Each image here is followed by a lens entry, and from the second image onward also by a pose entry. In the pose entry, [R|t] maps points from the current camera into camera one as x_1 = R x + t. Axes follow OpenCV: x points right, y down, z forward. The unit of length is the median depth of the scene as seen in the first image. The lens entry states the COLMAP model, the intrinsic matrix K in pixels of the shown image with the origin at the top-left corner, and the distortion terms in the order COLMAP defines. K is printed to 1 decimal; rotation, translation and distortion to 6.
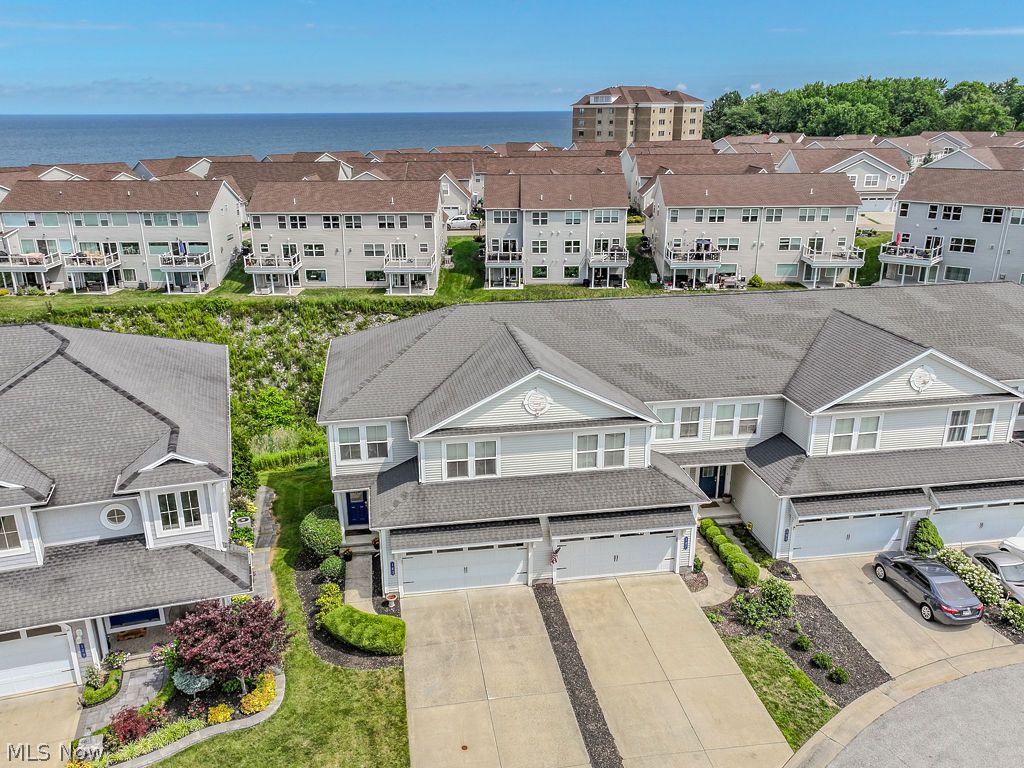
lens RADIAL K [[818.8, 0, 495.0], [0, 818.8, 396.4], [0, 0, 1]] dist [0.012114, -0.001247]
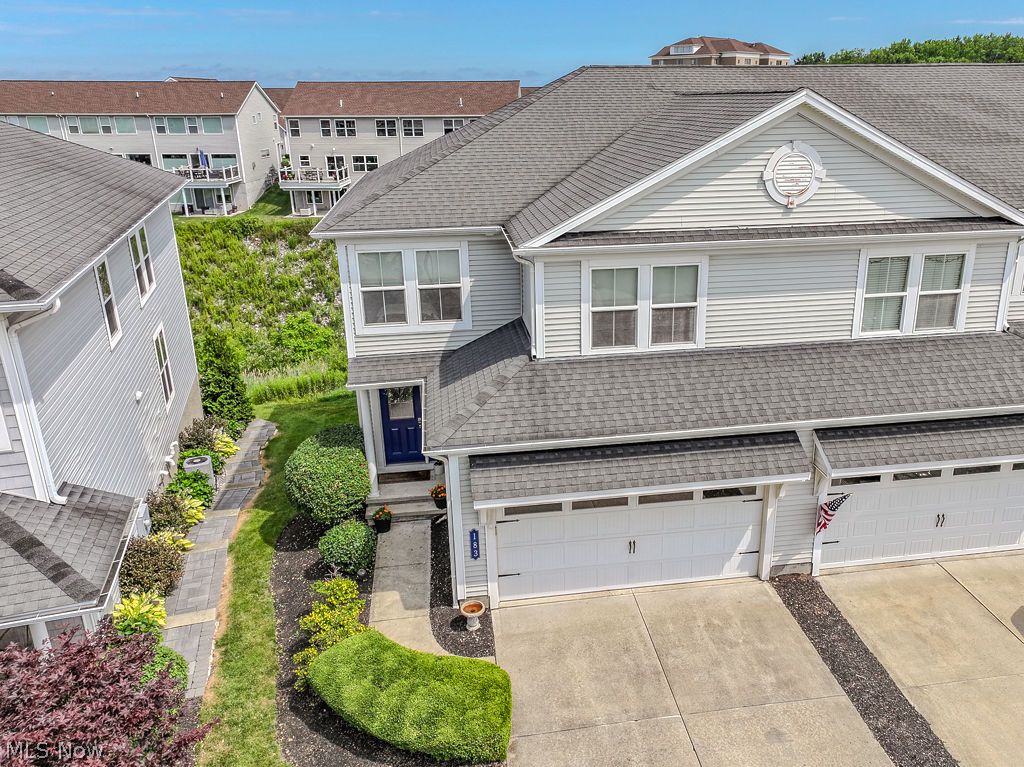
lens RADIAL K [[813.4, 0, 575.9], [0, 813.4, 381.4], [0, 0, 1]] dist [0.006745, 0.008010]
pose [[0.999844, -0.004768, 0.016980, -0.071121], [0.004748, 0.999988, 0.001234, 0.111379], [-0.016985, -0.001153, 0.999855, 0.512446]]
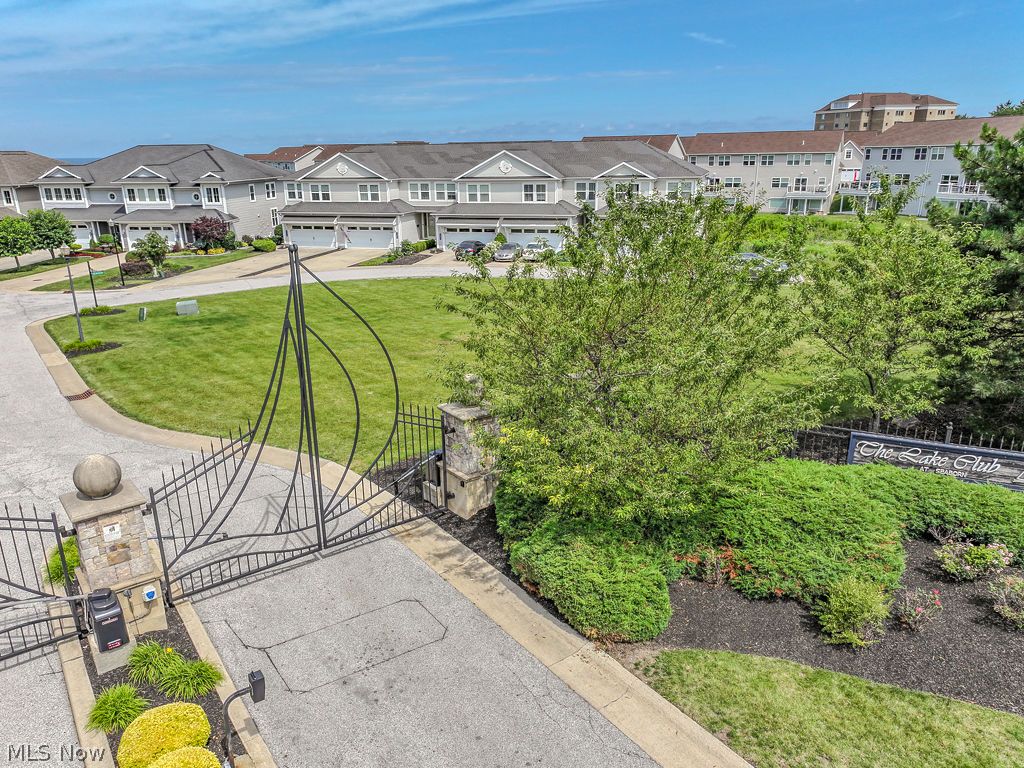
lens RADIAL K [[726.0, 0, 486.7], [0, 726.0, 386.9], [0, 0, 1]] dist [0.009489, 0.007180]
pose [[0.894151, 0.134574, -0.427065, 1.346167], [-0.139423, 0.990030, 0.020061, 0.509335], [0.425506, 0.041605, 0.903999, -0.693805]]
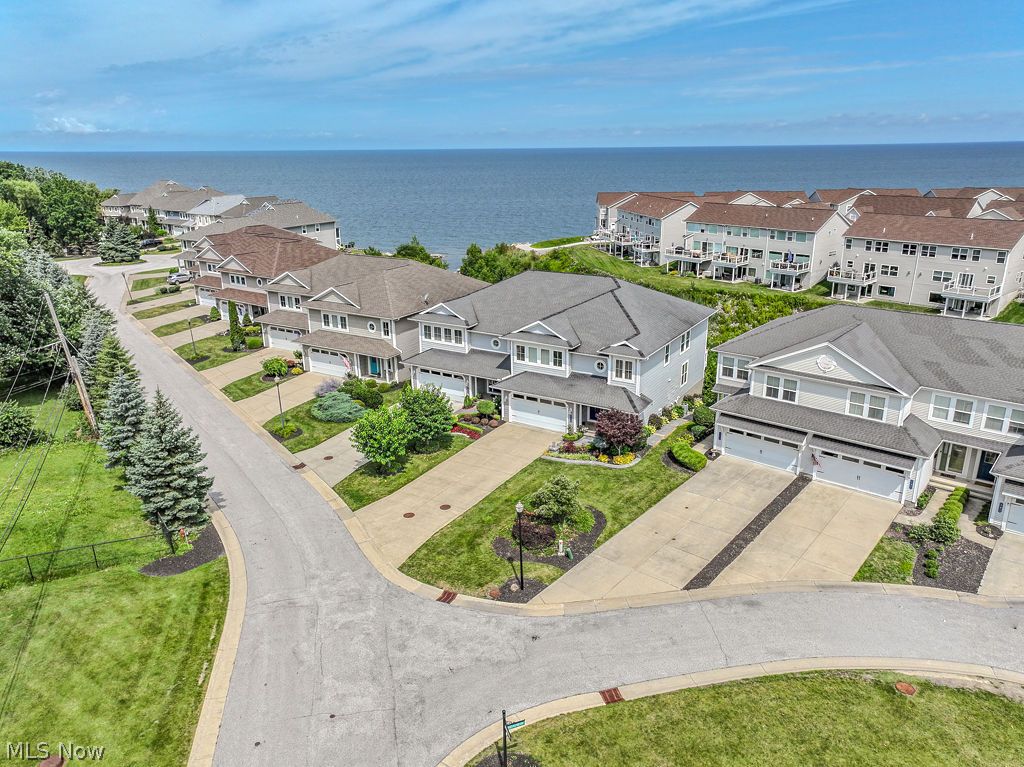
lens RADIAL K [[712.0, 0, 512.0], [0, 712.0, 383.5], [0, 0, 1]] dist [0.005839, 0.004297]
pose [[0.656398, 0.236416, -0.716414, 0.612178], [-0.241778, 0.965463, 0.097078, 0.054766], [0.714622, 0.109491, 0.690888, -0.373741]]
